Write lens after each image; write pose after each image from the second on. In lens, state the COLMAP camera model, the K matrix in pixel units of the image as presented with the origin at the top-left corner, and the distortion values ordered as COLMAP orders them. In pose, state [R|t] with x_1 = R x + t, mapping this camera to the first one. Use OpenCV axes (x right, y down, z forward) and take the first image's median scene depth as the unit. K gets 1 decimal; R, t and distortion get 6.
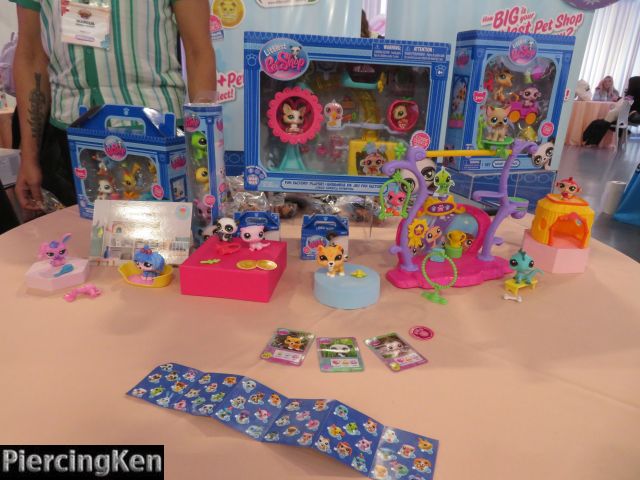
lens RADIAL K [[481.0, 0, 321.0], [0, 481.0, 240.7], [0, 0, 1]] dist [-0.008807, -0.001954]
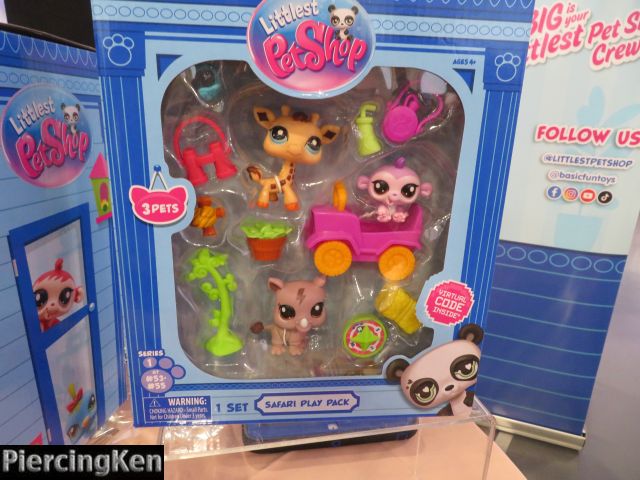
lens RADIAL K [[481.0, 0, 318.8], [0, 481.0, 238.5], [0, 0, 1]] dist [-0.008807, -0.001954]
pose [[0.983577, 0.050994, -0.173134, 0.433444], [-0.060653, 0.996857, -0.050962, -0.247816], [0.169991, 0.060626, 0.983579, 0.673865]]
